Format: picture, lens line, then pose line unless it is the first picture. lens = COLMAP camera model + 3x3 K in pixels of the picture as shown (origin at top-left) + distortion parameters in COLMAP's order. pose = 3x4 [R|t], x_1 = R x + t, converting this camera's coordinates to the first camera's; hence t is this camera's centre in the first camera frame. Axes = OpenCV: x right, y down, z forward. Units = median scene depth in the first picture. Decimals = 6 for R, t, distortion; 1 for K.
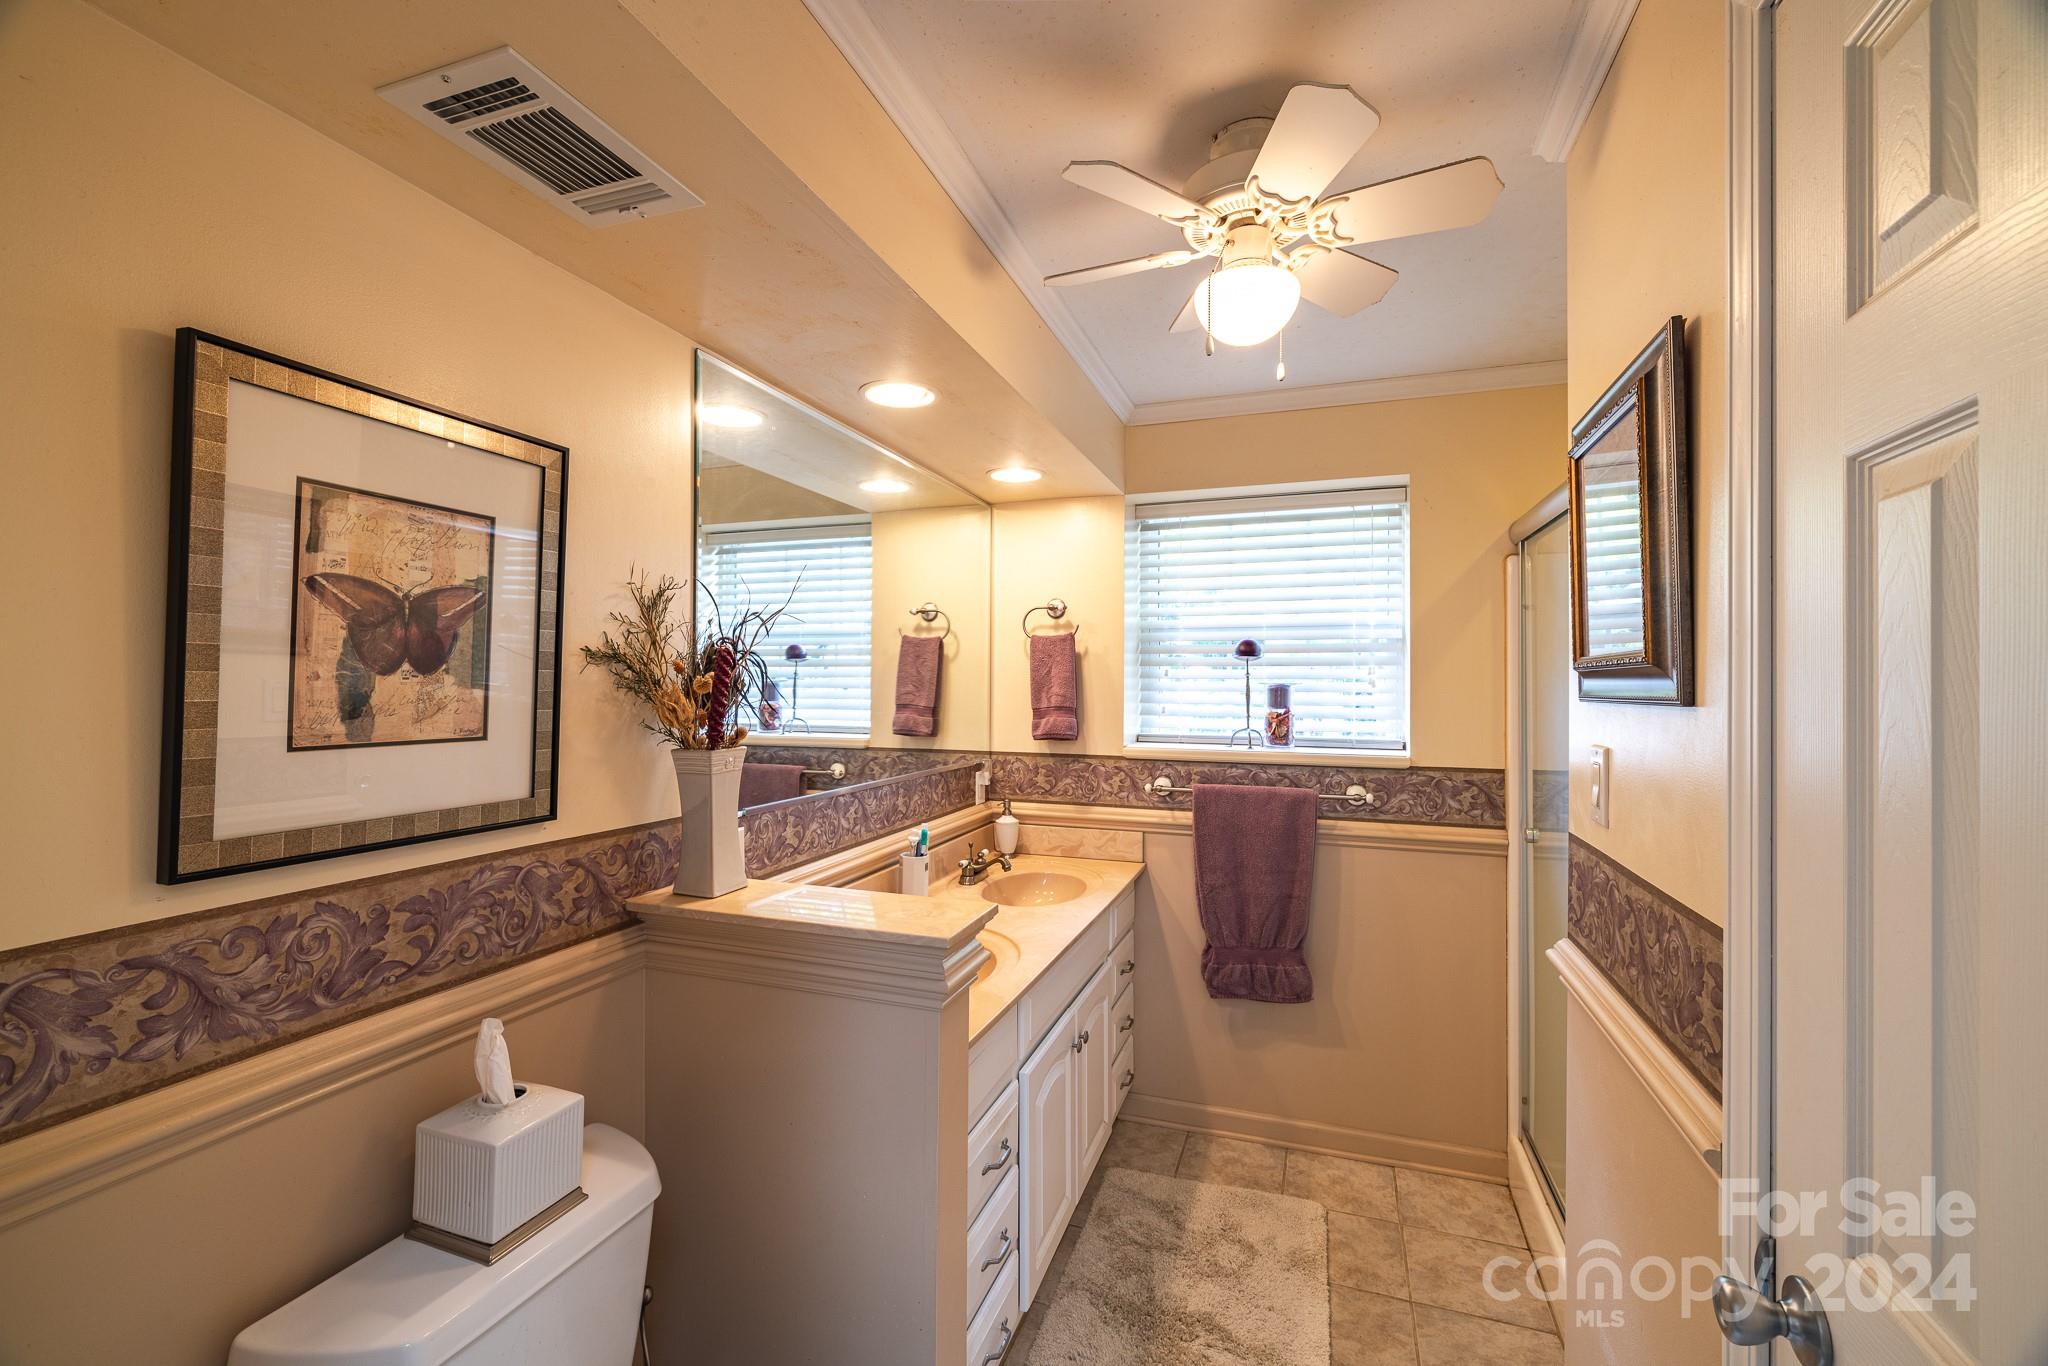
lens RADIAL K [[858.8, 0, 1032.5], [0, 858.8, 685.1], [0, 0, 1]] dist [0.002000, -0.000431]
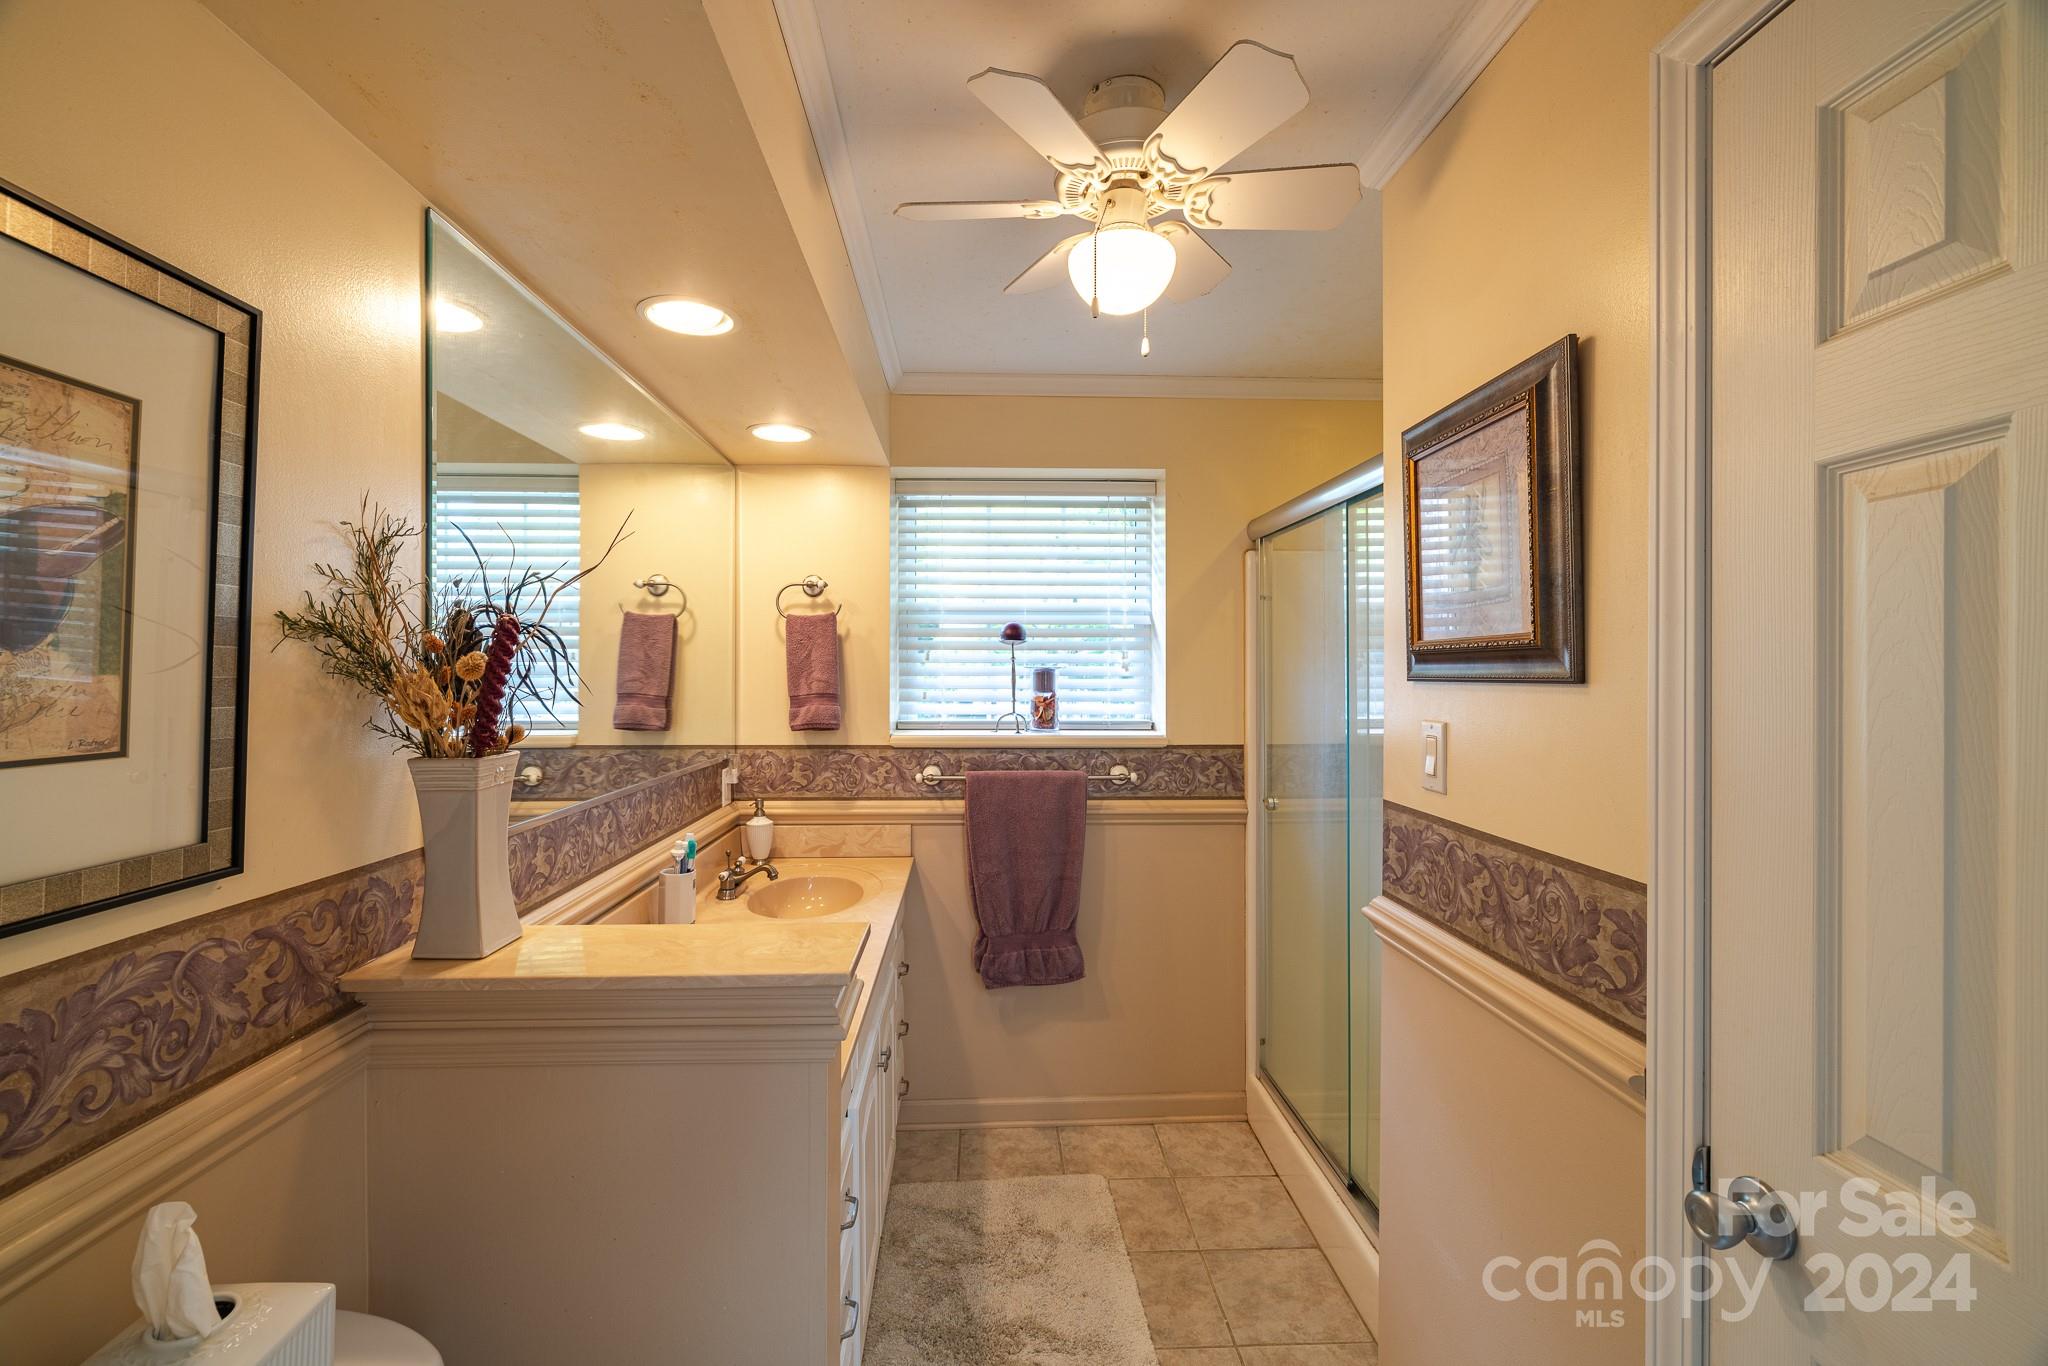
lens RADIAL K [[858.8, 0, 1018.5], [0, 858.8, 677.5], [0, 0, 1]] dist [0.002000, -0.000431]
pose [[0.928574, -0.006740, 0.371087, -0.168312], [0.004054, 0.999960, 0.008017, 0.002521], [-0.371126, -0.005940, 0.928564, 0.114177]]
